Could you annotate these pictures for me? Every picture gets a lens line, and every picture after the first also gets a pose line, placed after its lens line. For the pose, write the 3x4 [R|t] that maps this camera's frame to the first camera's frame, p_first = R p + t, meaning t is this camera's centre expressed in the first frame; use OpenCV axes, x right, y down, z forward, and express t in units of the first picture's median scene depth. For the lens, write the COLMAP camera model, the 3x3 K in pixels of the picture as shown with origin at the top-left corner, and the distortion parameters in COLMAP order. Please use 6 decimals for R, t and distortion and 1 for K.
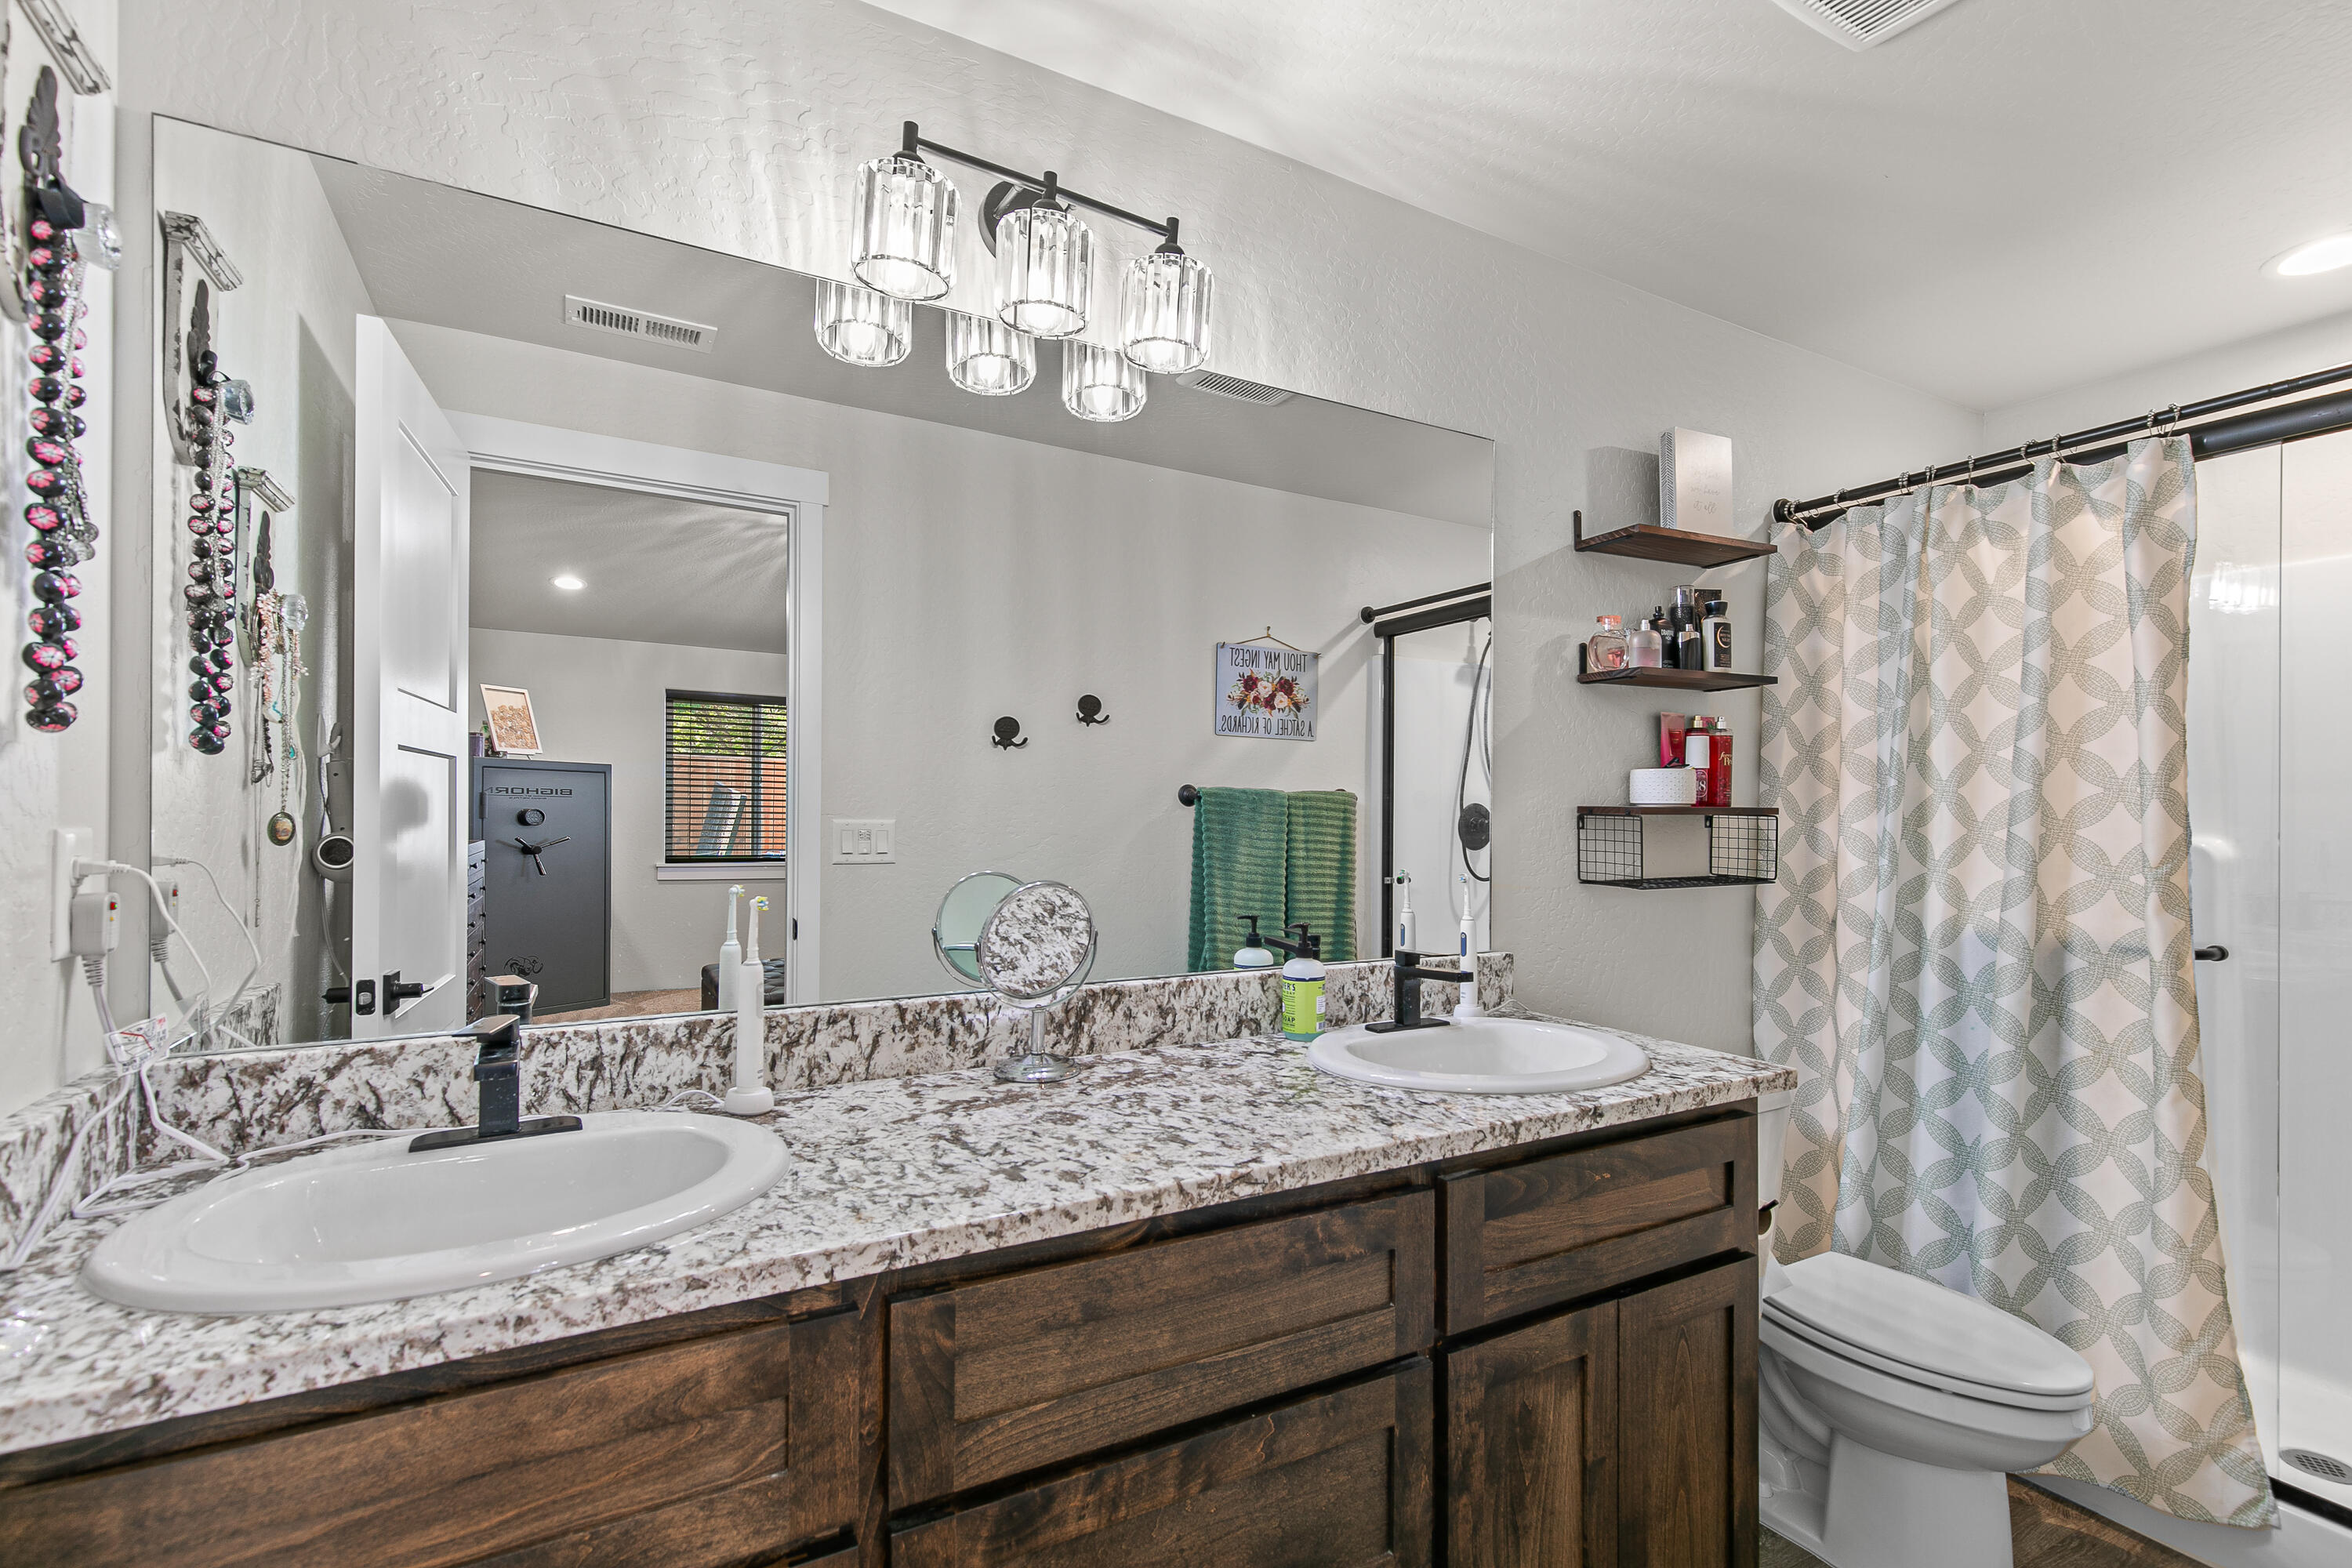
lens RADIAL K [[1056.0, 0, 1181.2], [0, 1056.0, 813.2], [0, 0, 1]] dist [0.000436, -0.000294]
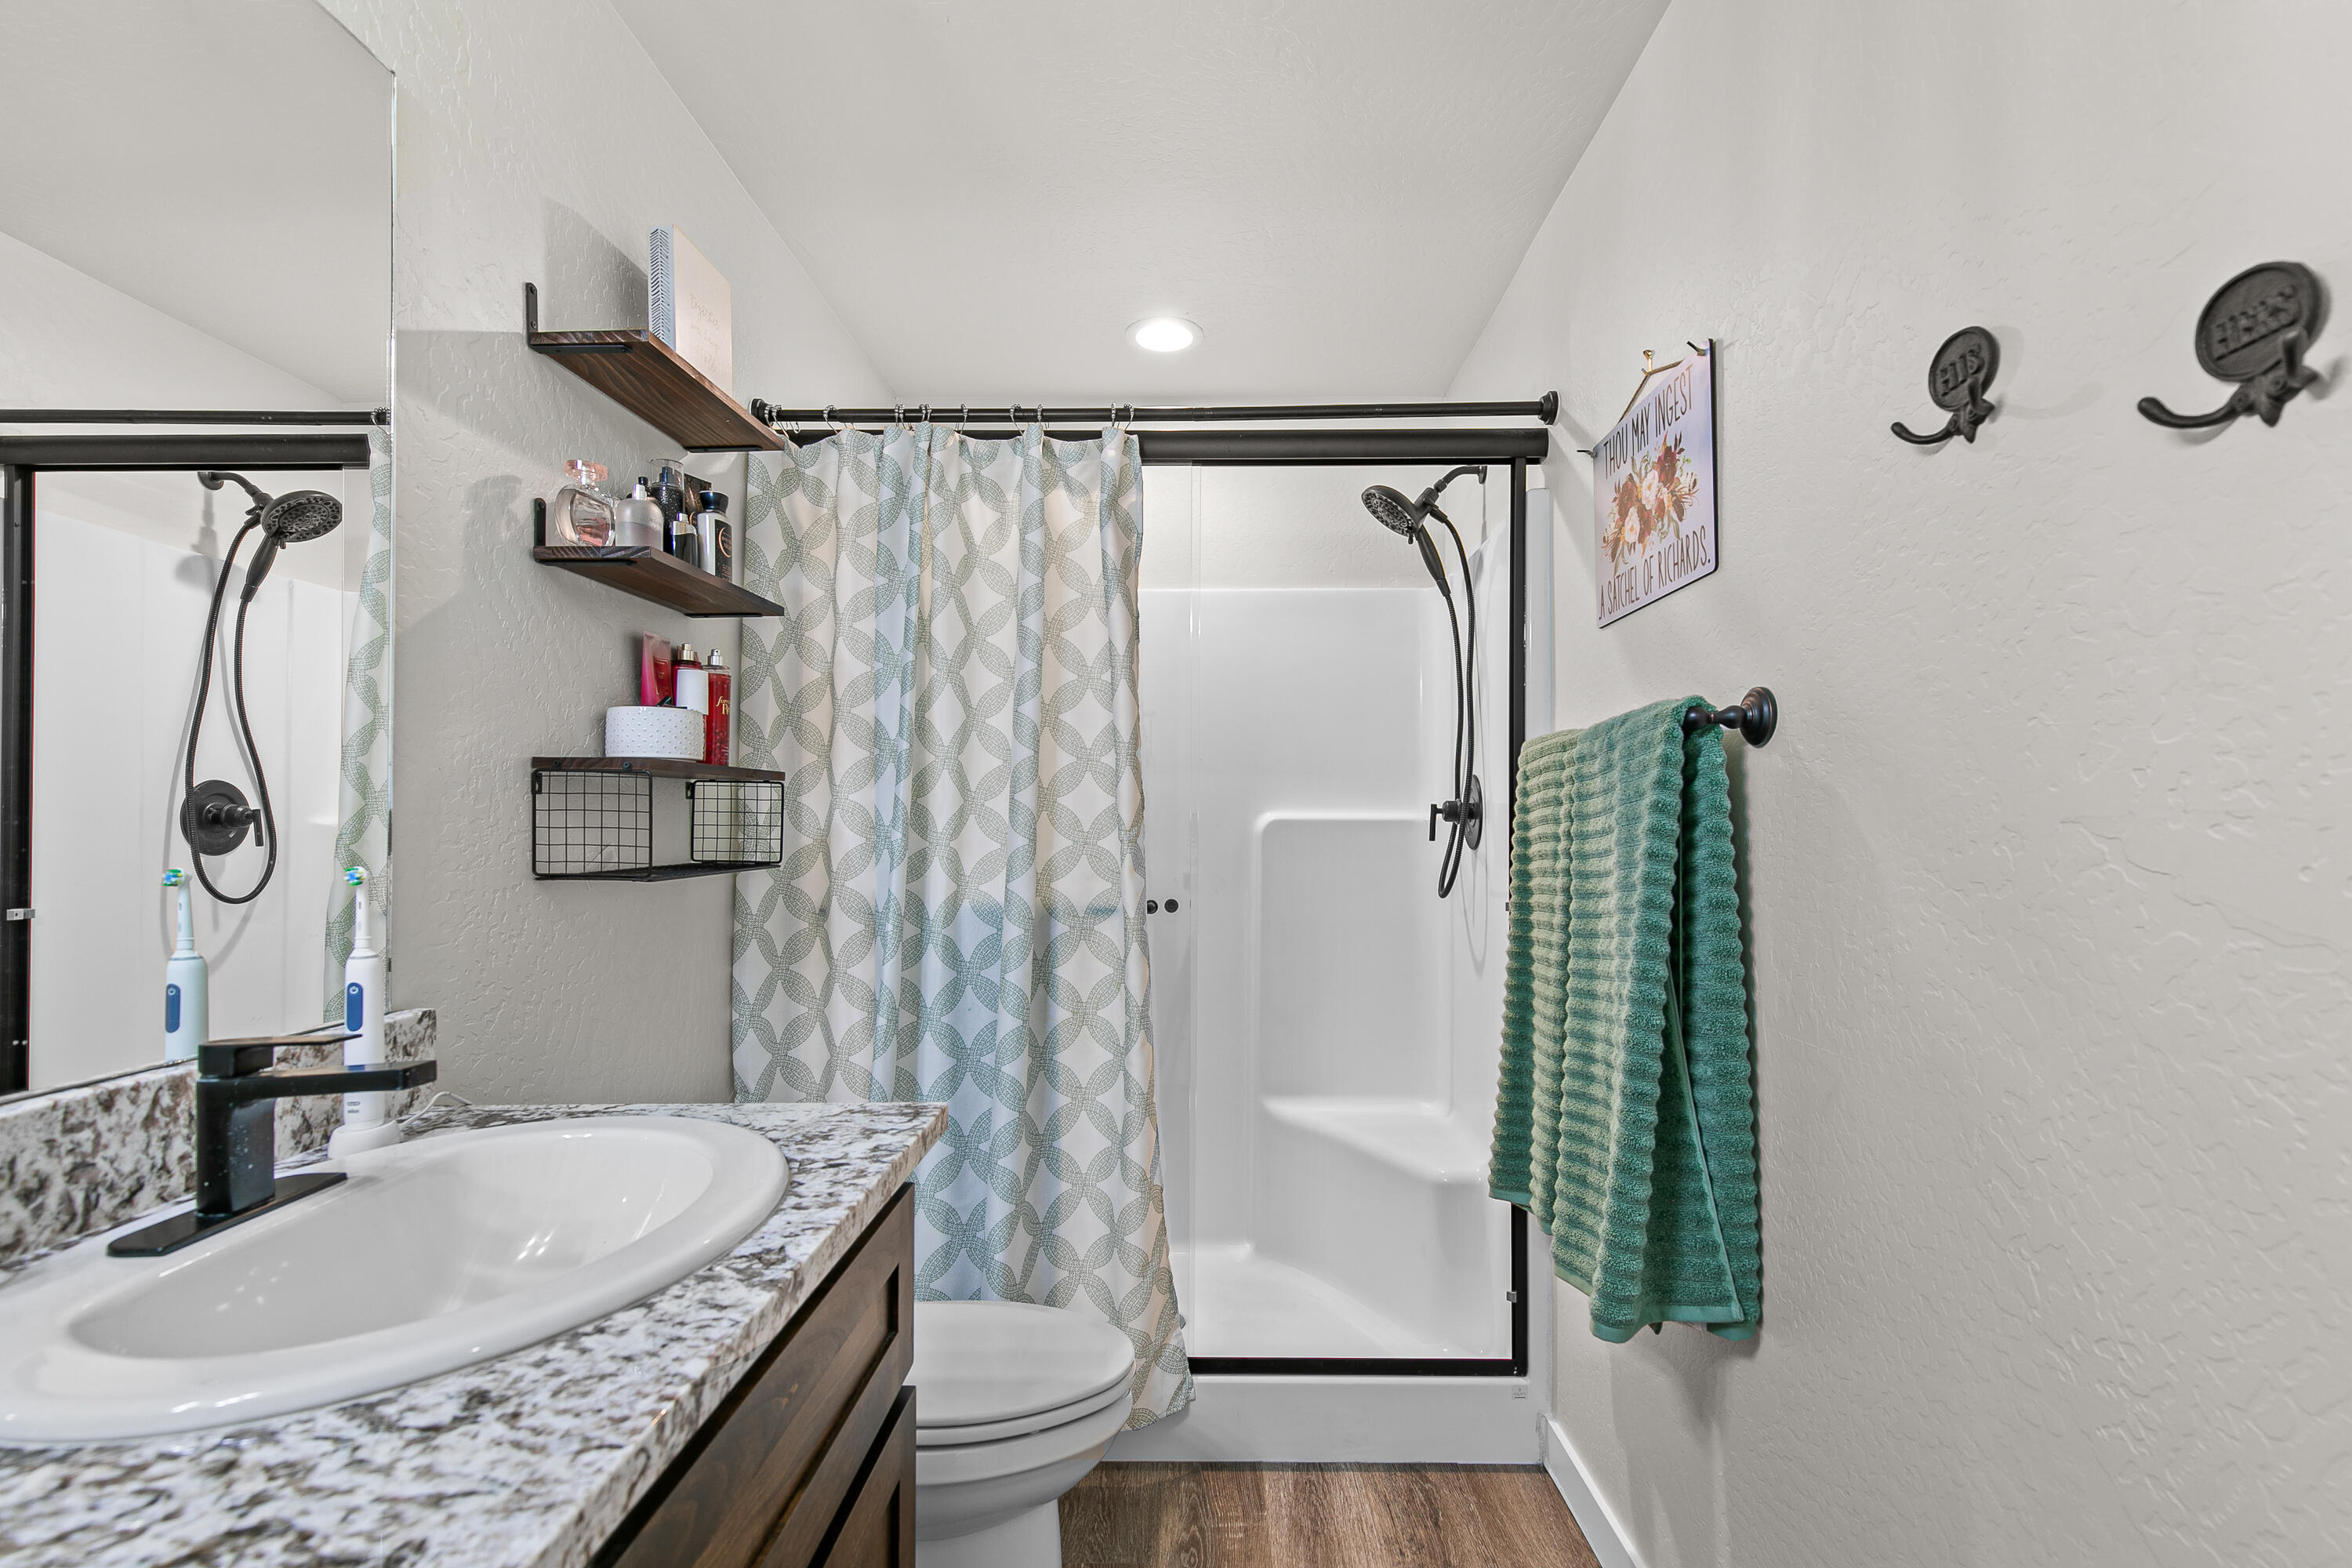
lens RADIAL K [[1067.7, 0, 1205.5], [0, 1067.7, 807.5], [0, 0, 1]] dist [0.002555, -0.000566]
pose [[0.483068, 0.003180, 0.875577, 0.014016], [0.007447, 0.999942, -0.007740, 0.032027], [-0.875551, 0.010260, 0.483017, 0.352576]]
